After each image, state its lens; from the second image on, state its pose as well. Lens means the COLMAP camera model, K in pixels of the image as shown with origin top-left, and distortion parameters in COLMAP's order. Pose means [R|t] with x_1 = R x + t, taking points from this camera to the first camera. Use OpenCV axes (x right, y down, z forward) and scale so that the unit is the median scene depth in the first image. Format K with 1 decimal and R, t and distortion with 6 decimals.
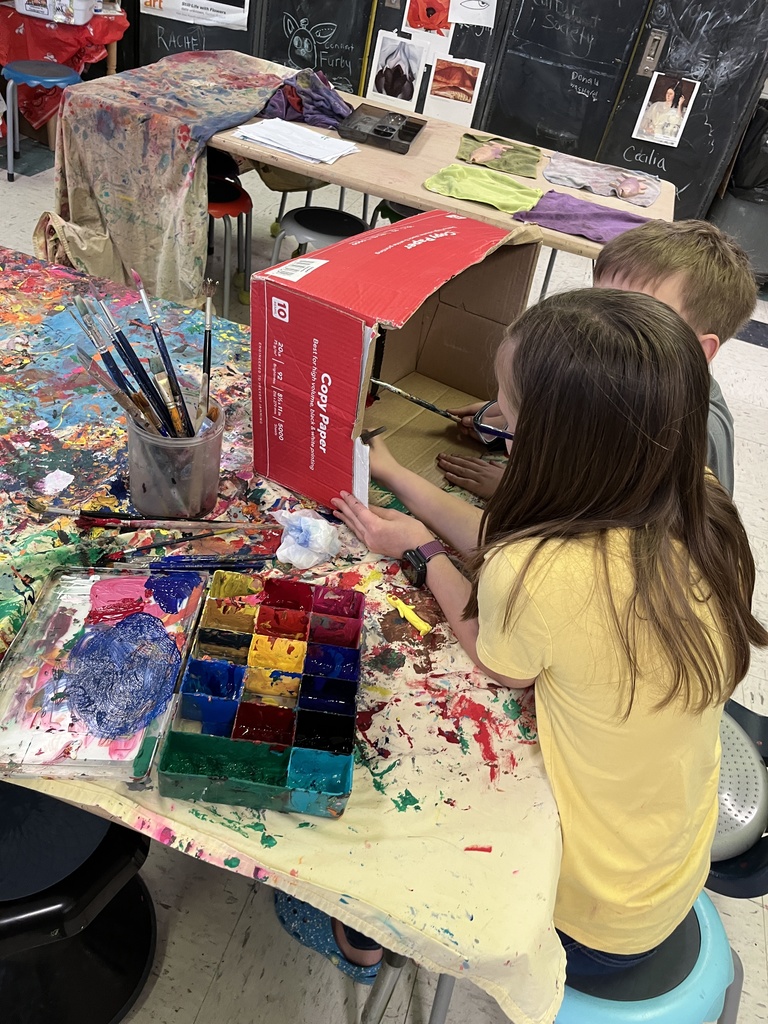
lens RADIAL K [[770.4, 0, 382.2], [0, 770.4, 516.8], [0, 0, 1]] dist [0.069392, -0.101536]
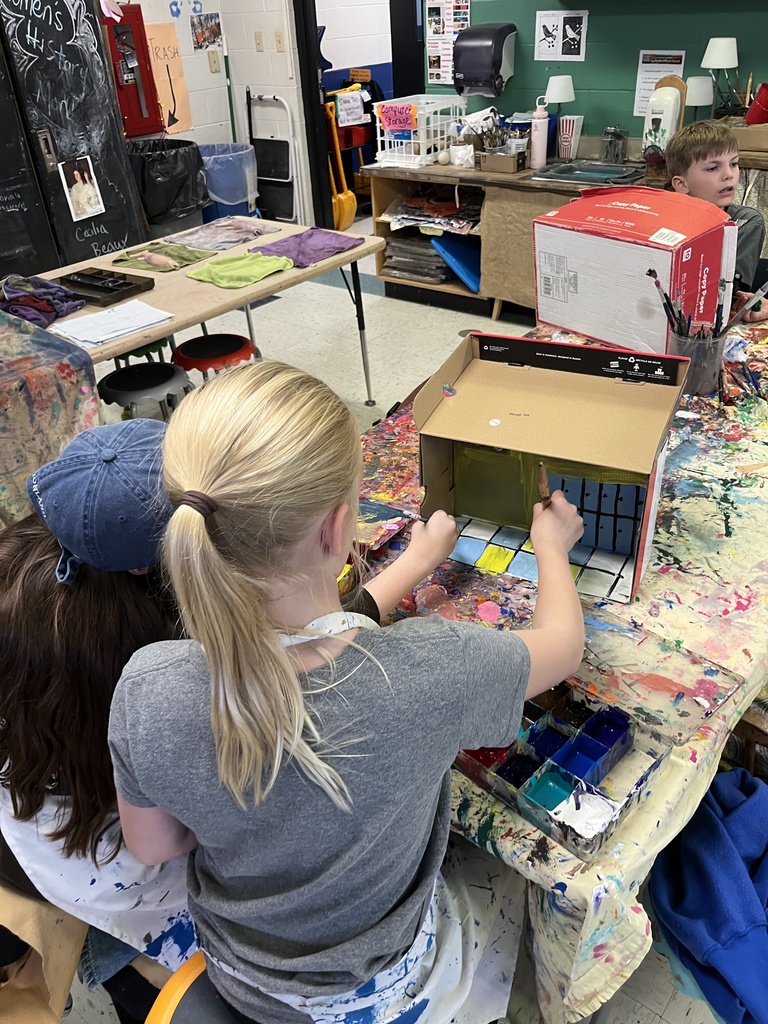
lens RADIAL K [[770.4, 0, 382.2], [0, 770.4, 516.8], [0, 0, 1]] dist [0.069392, -0.101536]
pose [[0.357331, -0.678944, 0.641366, -0.519949], [0.698109, 0.650341, 0.299500, -0.237466], [-0.620450, 0.340723, 0.706364, 0.084592]]
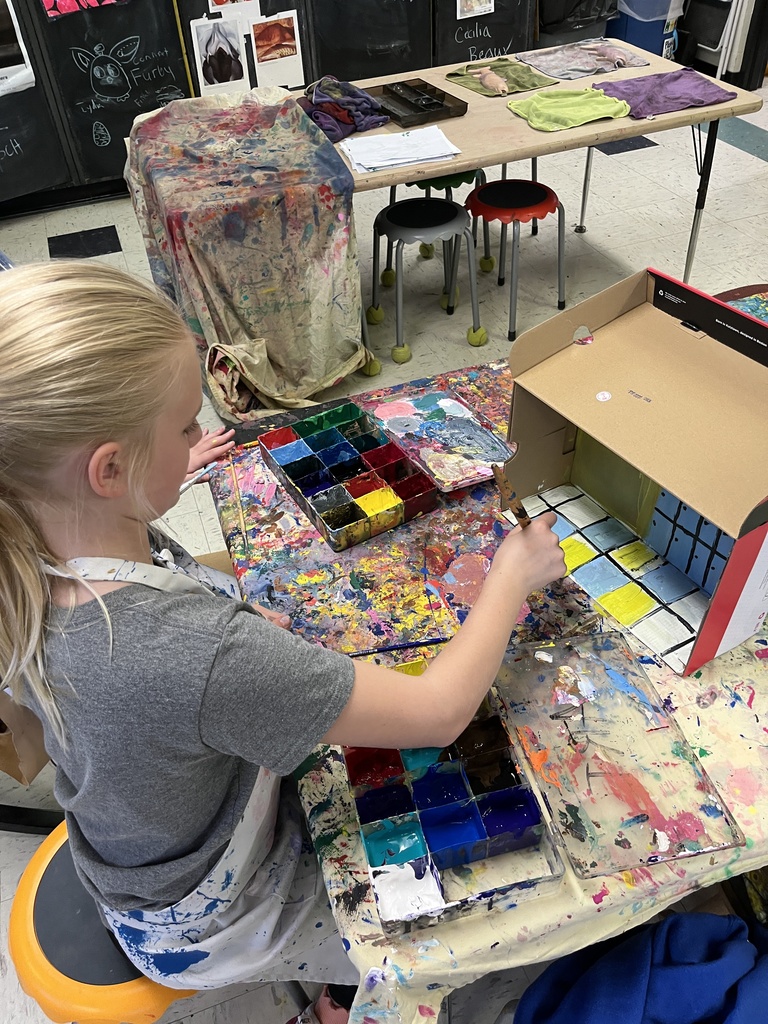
lens RADIAL K [[770.4, 0, 382.2], [0, 770.4, 516.8], [0, 0, 1]] dist [0.069392, -0.101536]
pose [[0.773931, -0.573827, 0.267868, -0.412680], [0.544704, 0.818953, 0.180592, -0.185313], [-0.323000, 0.006143, 0.946379, 0.054633]]
